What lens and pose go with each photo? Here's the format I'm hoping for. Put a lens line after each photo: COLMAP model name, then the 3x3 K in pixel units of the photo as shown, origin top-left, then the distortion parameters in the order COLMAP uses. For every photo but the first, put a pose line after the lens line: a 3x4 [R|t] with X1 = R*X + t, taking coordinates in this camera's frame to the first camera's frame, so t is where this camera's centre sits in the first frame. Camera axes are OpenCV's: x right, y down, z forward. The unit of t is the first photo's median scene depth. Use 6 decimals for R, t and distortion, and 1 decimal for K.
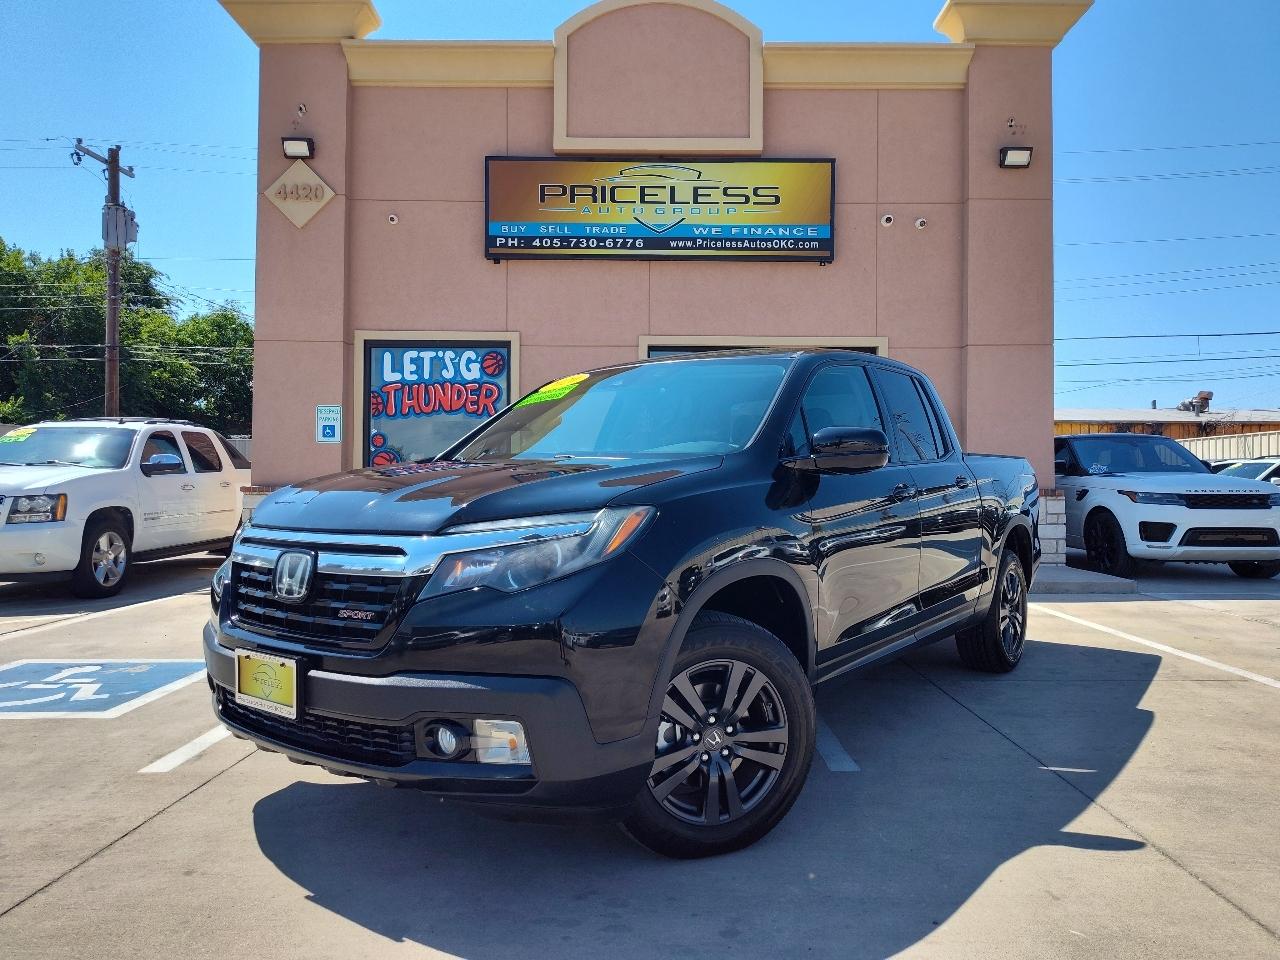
lens RADIAL K [[871.4, 0, 643.2], [0, 871.4, 481.8], [0, 0, 1]] dist [0.061652, -0.070722]
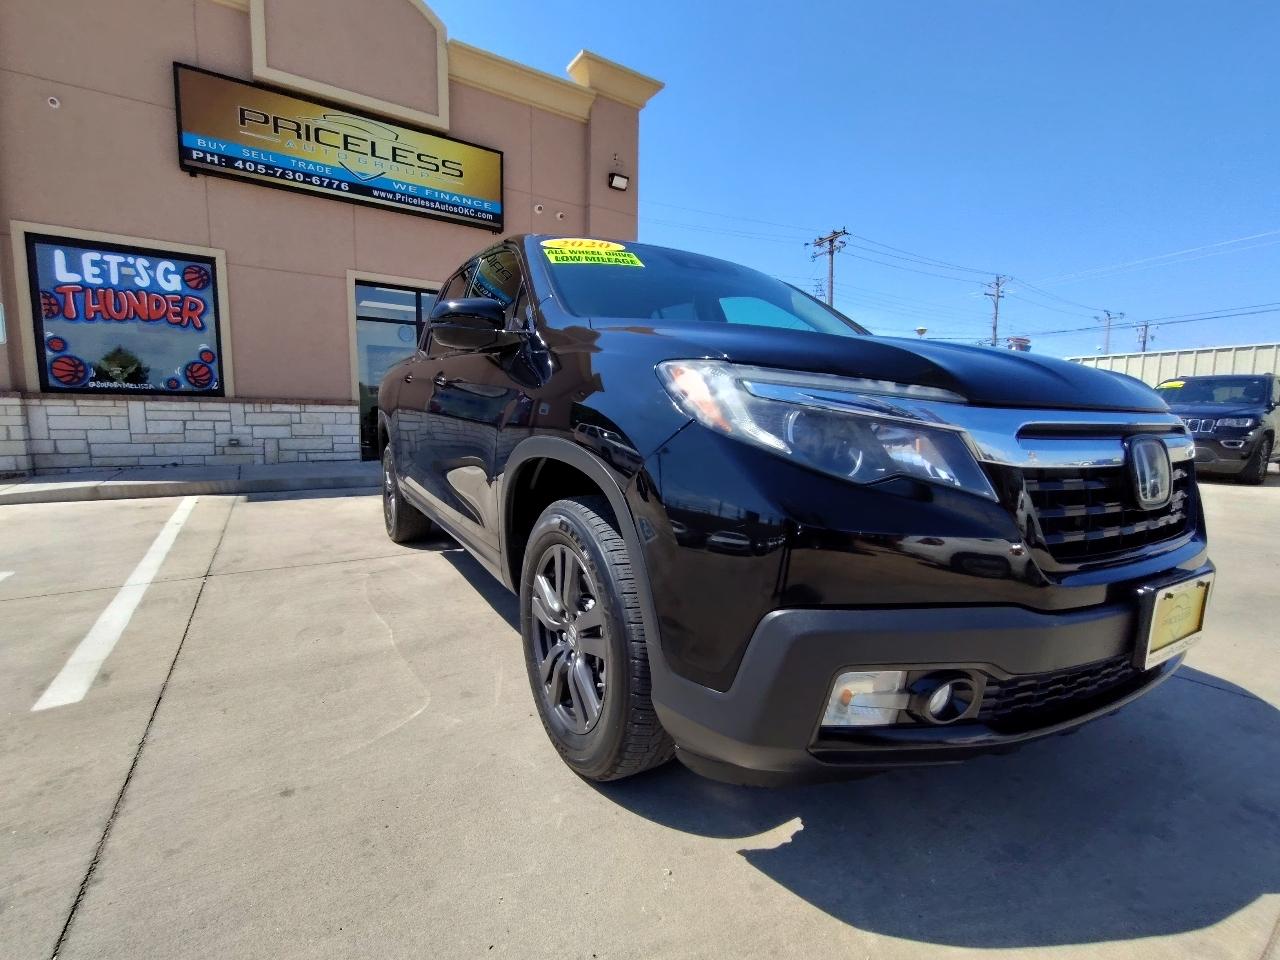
lens RADIAL K [[590.7, 0, 621.1], [0, 590.7, 492.3], [0, 0, 1]] dist [-0.000301, 0.000866]
pose [[0.837262, -0.062495, 0.543218, -0.148025], [-0.012852, 0.990924, 0.133810, 0.019448], [-0.546650, -0.119015, 0.828860, 0.104518]]
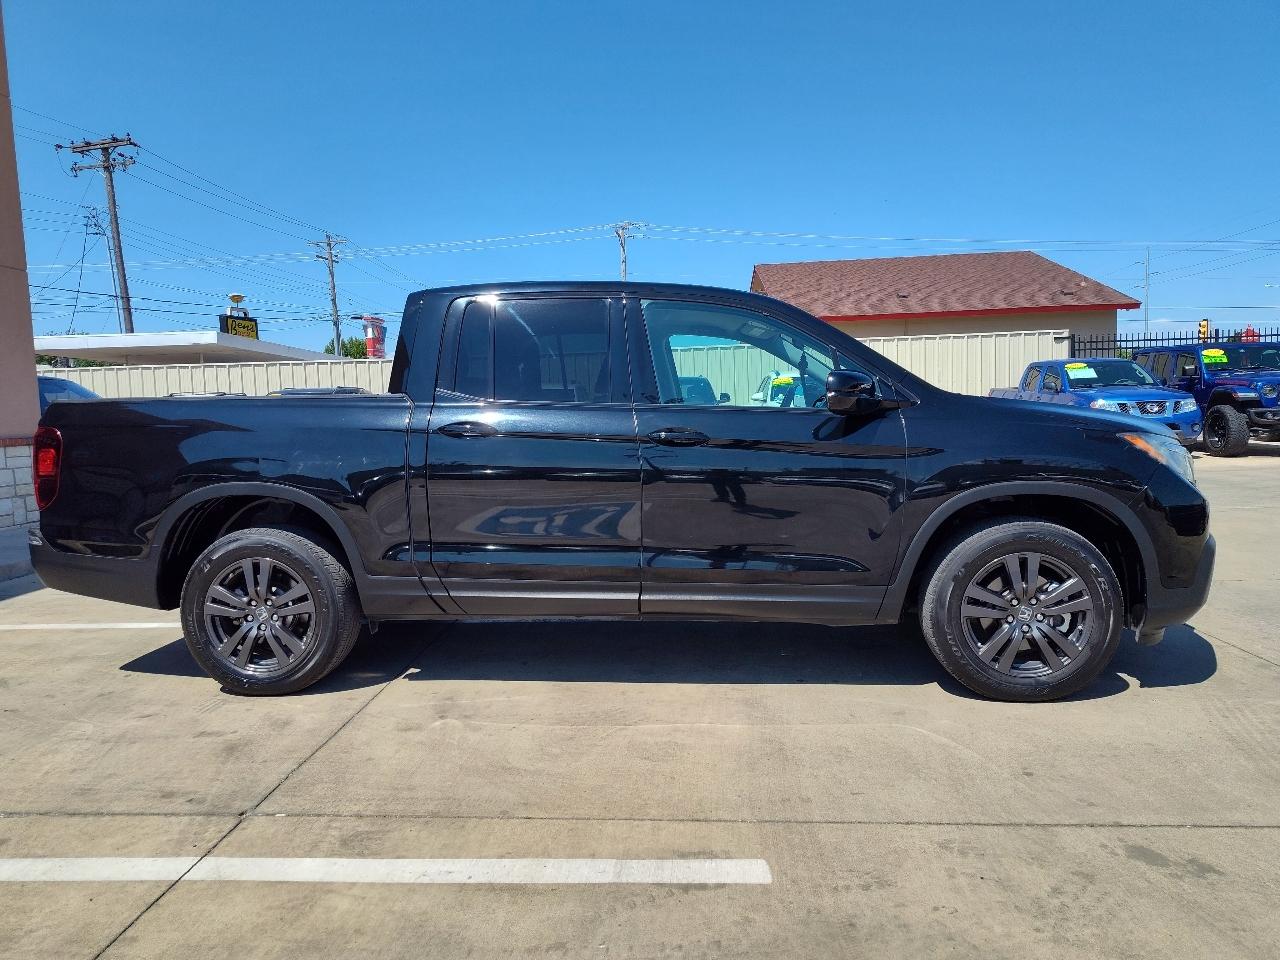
lens RADIAL K [[897.9, 0, 640.0], [0, 897.9, 480.0], [0, 0, 1]] dist [-0.003354, -0.001365]
pose [[0.044435, -0.088138, 0.995117, -0.440284], [0.031610, 0.995726, 0.086781, -0.008492], [-0.998512, 0.027599, 0.047031, 0.386973]]
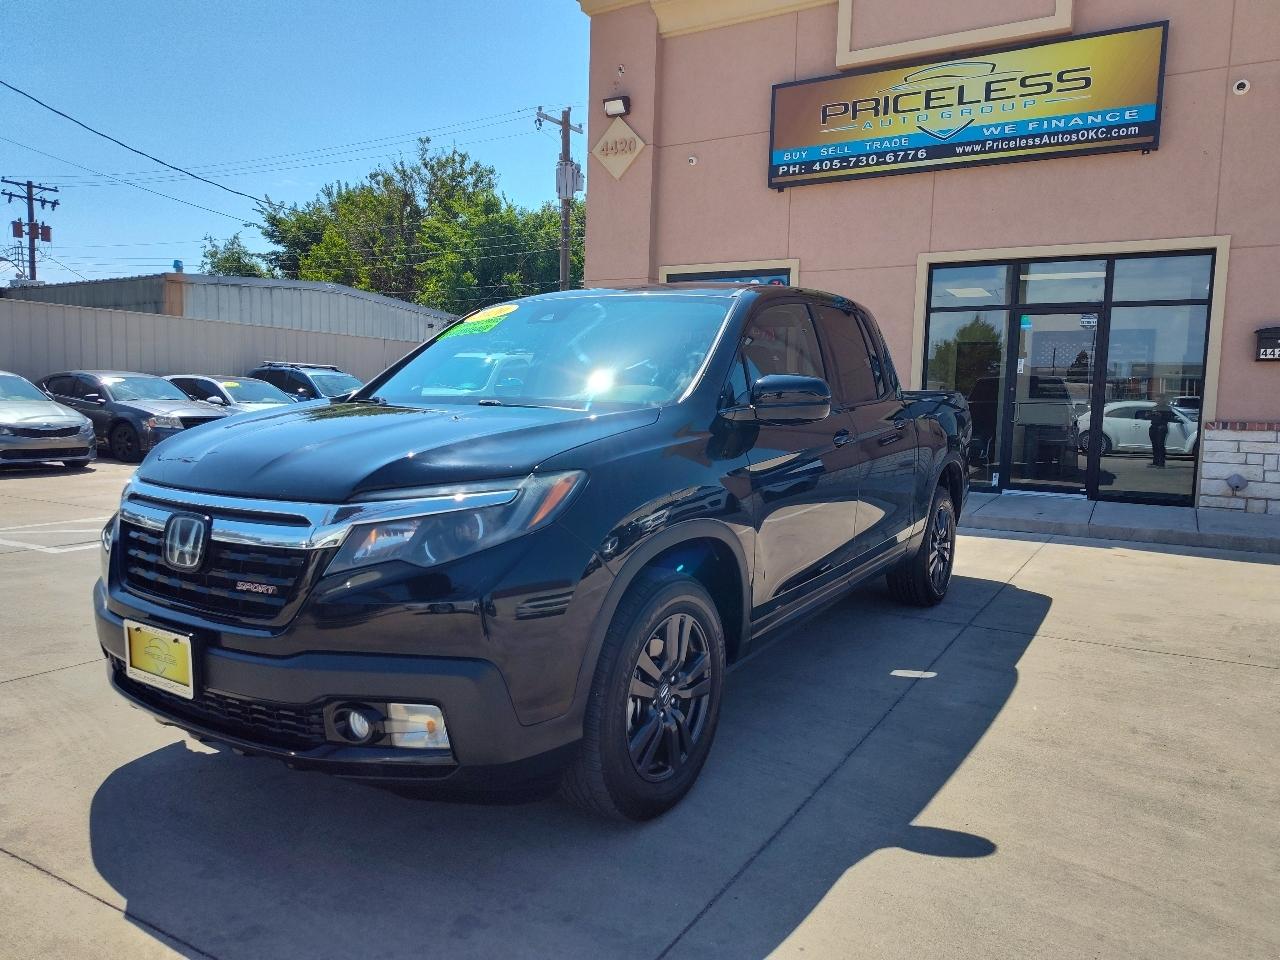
lens RADIAL K [[879.7, 0, 644.5], [0, 879.7, 484.9], [0, 0, 1]] dist [0.058396, -0.076241]
pose [[0.862748, 0.064869, -0.501456, 0.241376], [-0.014282, 0.994467, 0.104074, -0.012851], [0.505432, -0.082627, 0.858901, -0.003767]]
